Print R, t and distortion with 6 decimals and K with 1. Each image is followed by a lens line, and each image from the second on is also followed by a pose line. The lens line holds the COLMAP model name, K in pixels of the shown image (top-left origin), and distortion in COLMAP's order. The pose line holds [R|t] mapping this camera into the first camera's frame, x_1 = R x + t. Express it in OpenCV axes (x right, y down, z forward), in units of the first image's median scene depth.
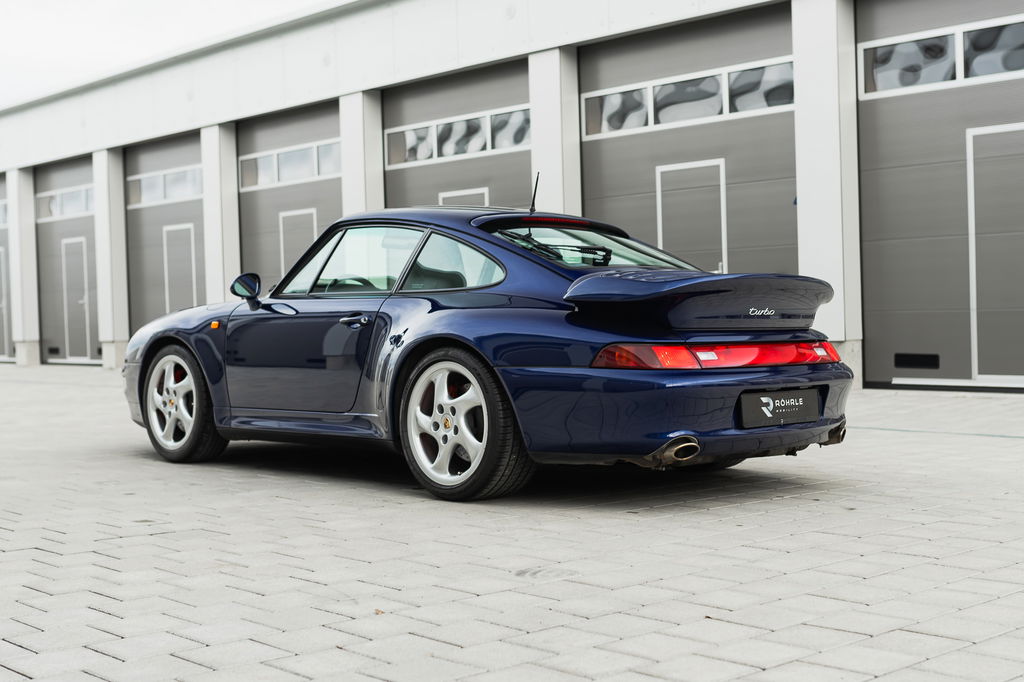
lens RADIAL K [[1363.3, 0, 512.0], [0, 1363.3, 341.0], [0, 0, 1]] dist [-0.015710, 0.010496]
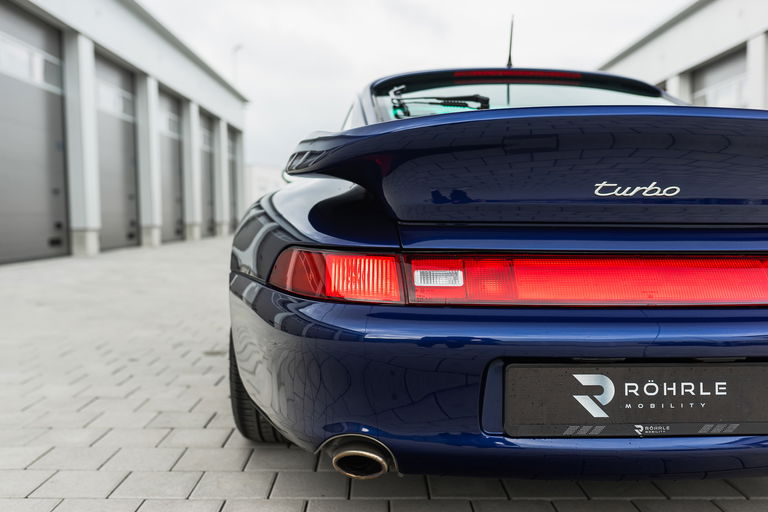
lens RADIAL K [[736.5, 0, 384.0], [0, 736.5, 256.0], [0, 0, 1]] dist [-0.041605, 0.017335]
pose [[0.739715, 0.050512, -0.671022, 0.276108], [-0.017717, 0.998295, 0.055617, -0.010542], [0.672687, -0.029253, 0.739349, 0.710831]]
